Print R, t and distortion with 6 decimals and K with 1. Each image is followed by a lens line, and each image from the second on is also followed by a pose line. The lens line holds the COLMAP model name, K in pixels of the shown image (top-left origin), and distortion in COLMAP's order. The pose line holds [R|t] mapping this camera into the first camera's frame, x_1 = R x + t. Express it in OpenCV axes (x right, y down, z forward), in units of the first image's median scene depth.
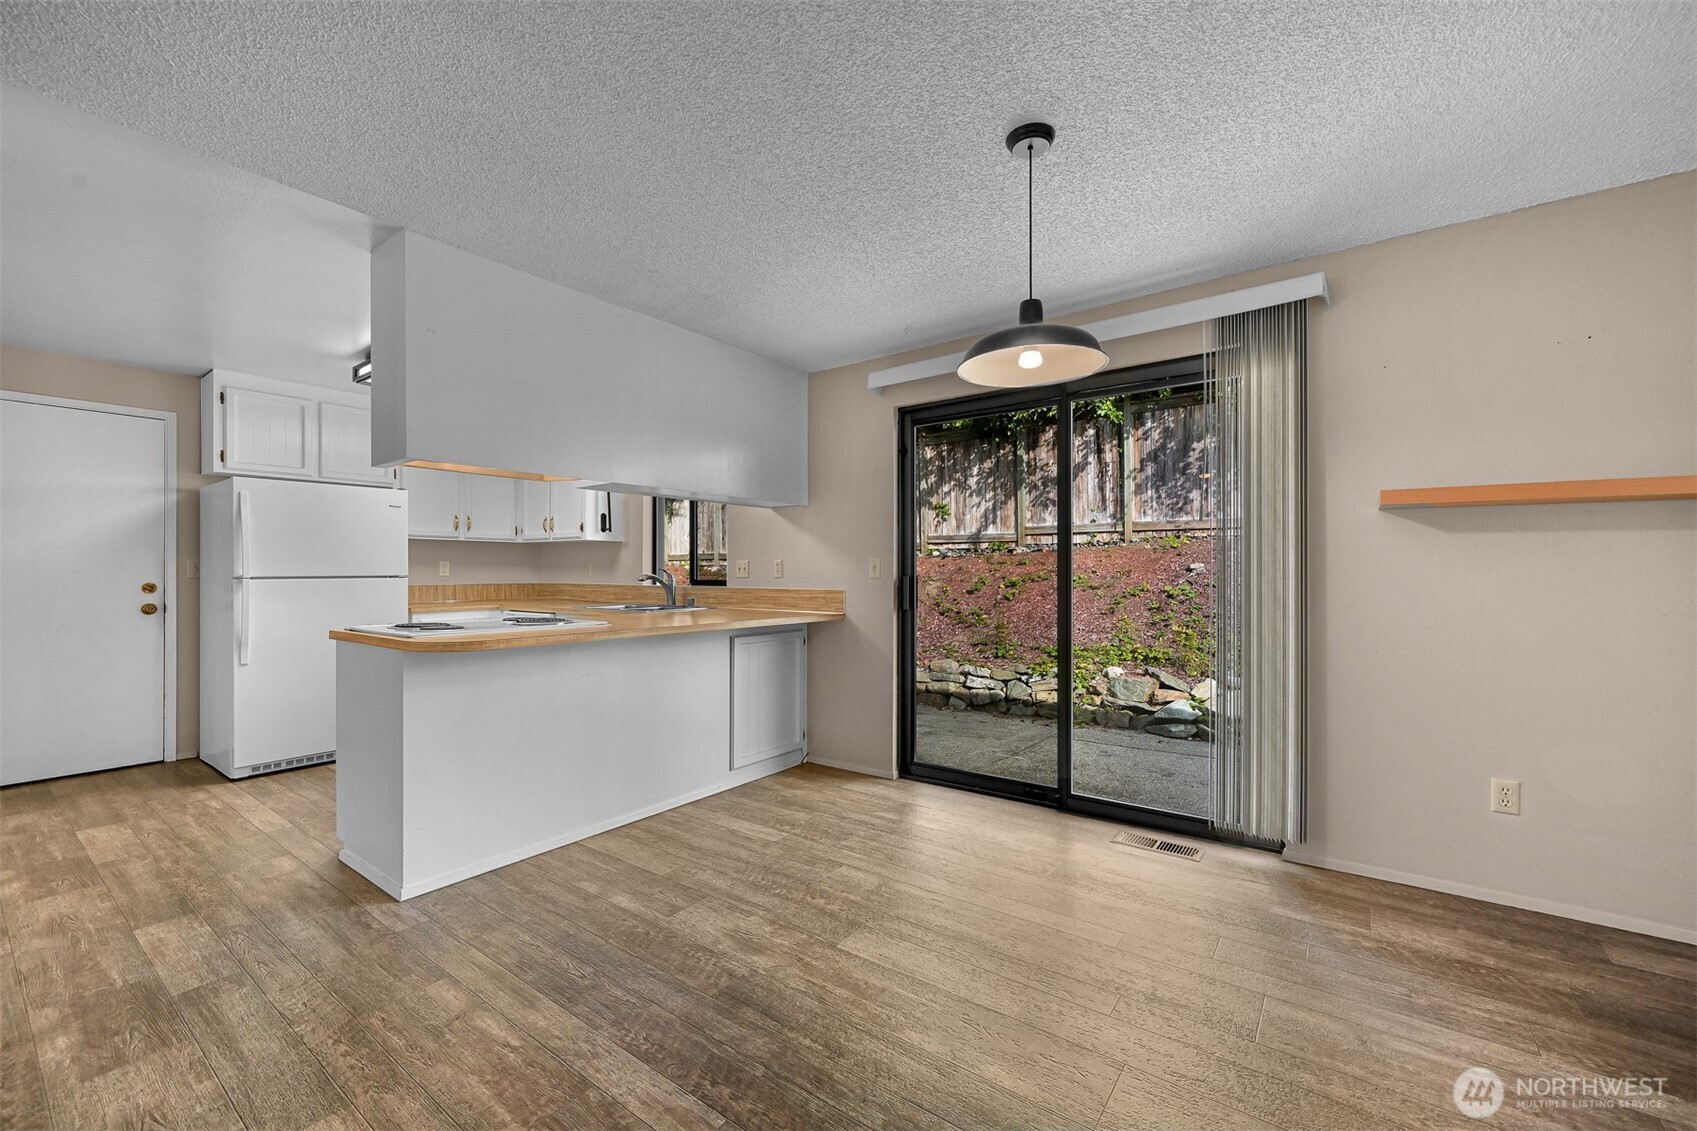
lens RADIAL K [[679.5, 0, 856.5], [0, 679.5, 541.0], [0, 0, 1]] dist [0.001391, -0.000748]
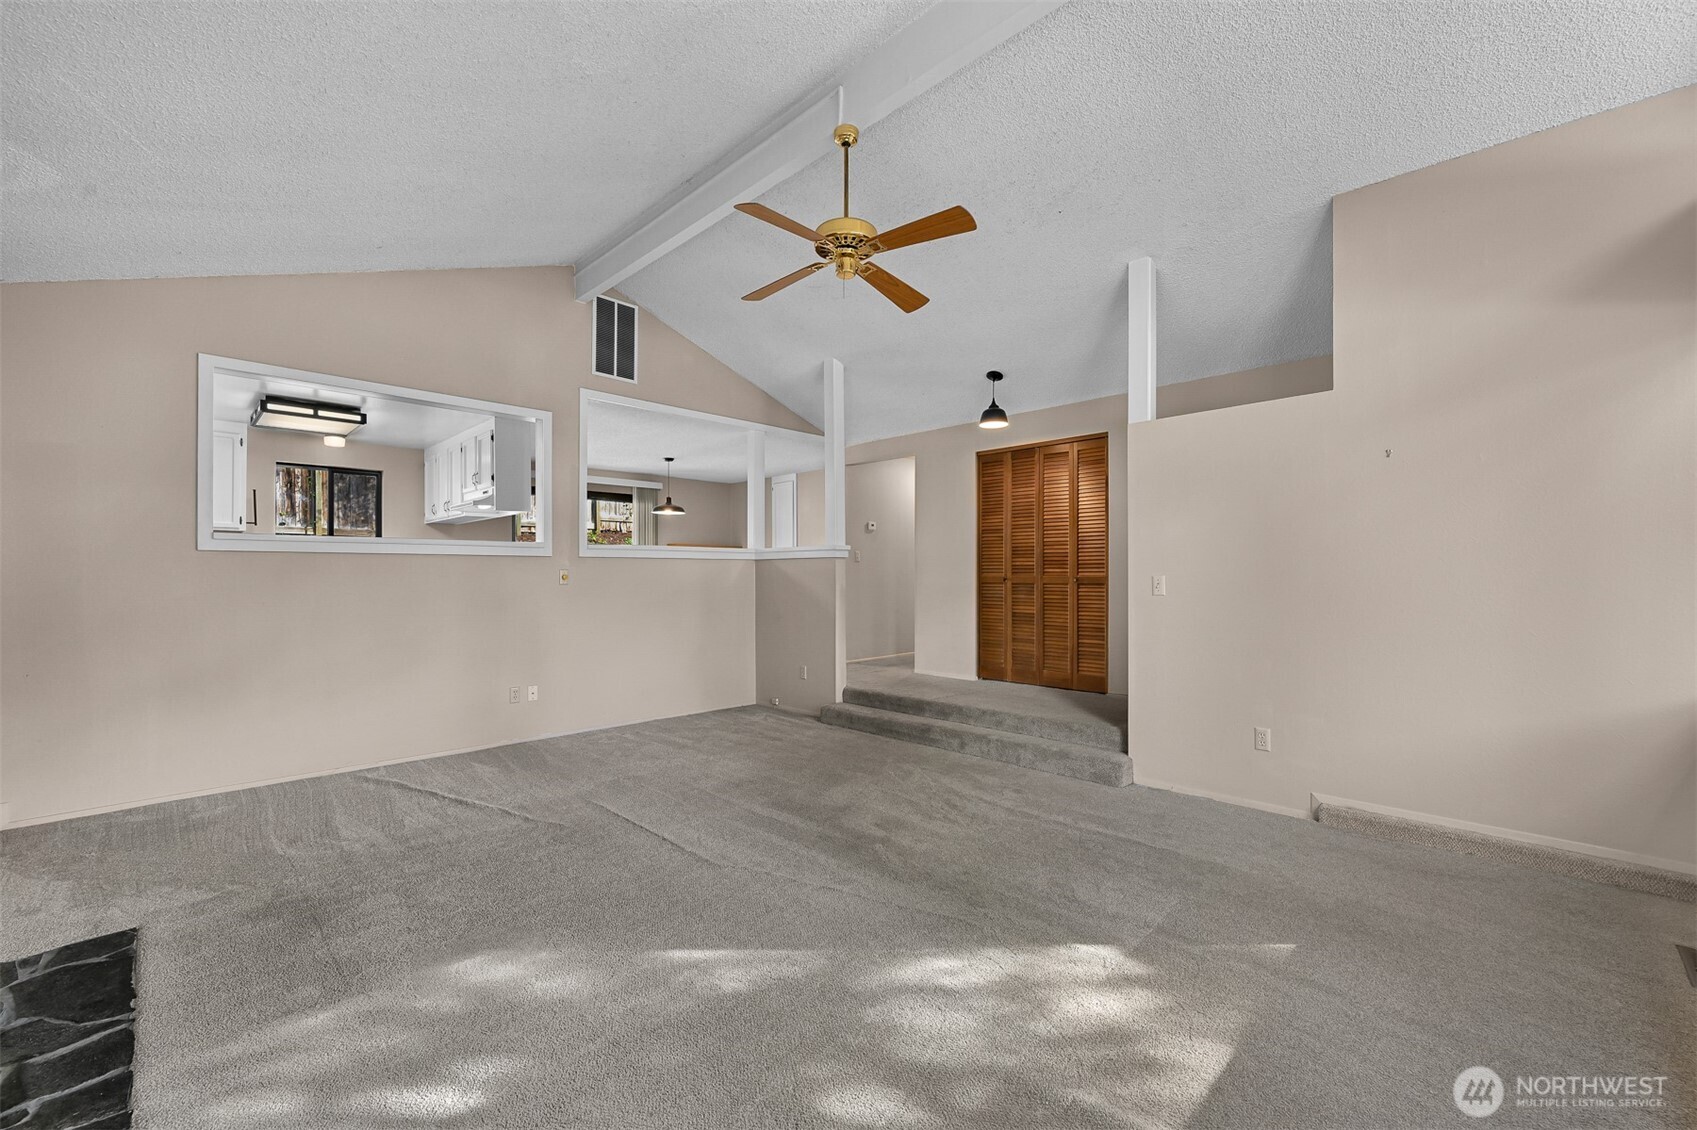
lens RADIAL K [[679.5, 0, 832.2], [0, 679.5, 581.5], [0, 0, 1]] dist [0.001391, -0.000748]
pose [[0.148055, -0.010984, 0.988918, -2.188905], [-0.041274, 0.998999, 0.017275, 0.035345], [-0.988118, -0.043374, 0.147453, -0.386605]]
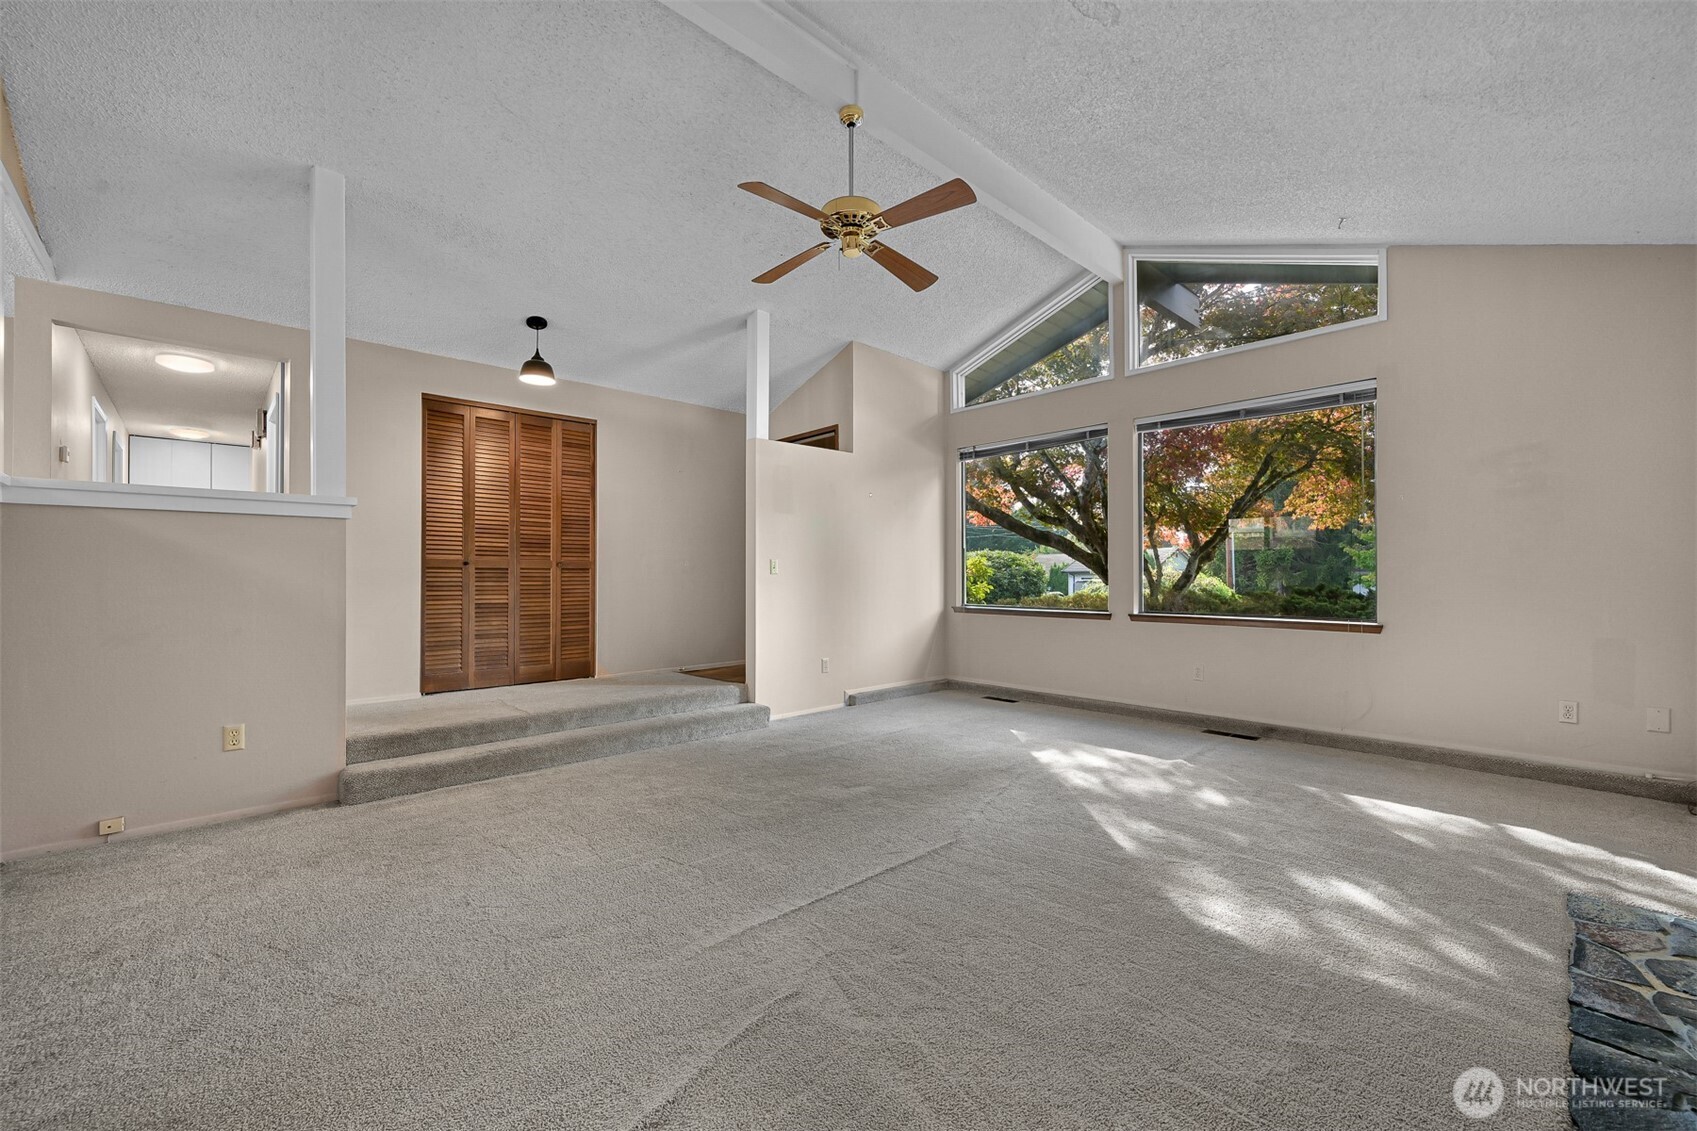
lens RADIAL K [[679.5, 0, 848.6], [0, 679.5, 572.8], [0, 0, 1]] dist [0.001391, -0.000748]
pose [[-0.983547, -0.000754, 0.180650, -1.373787], [-0.009728, 0.998761, -0.048794, 0.129198], [-0.180389, -0.049749, -0.982336, 0.742378]]
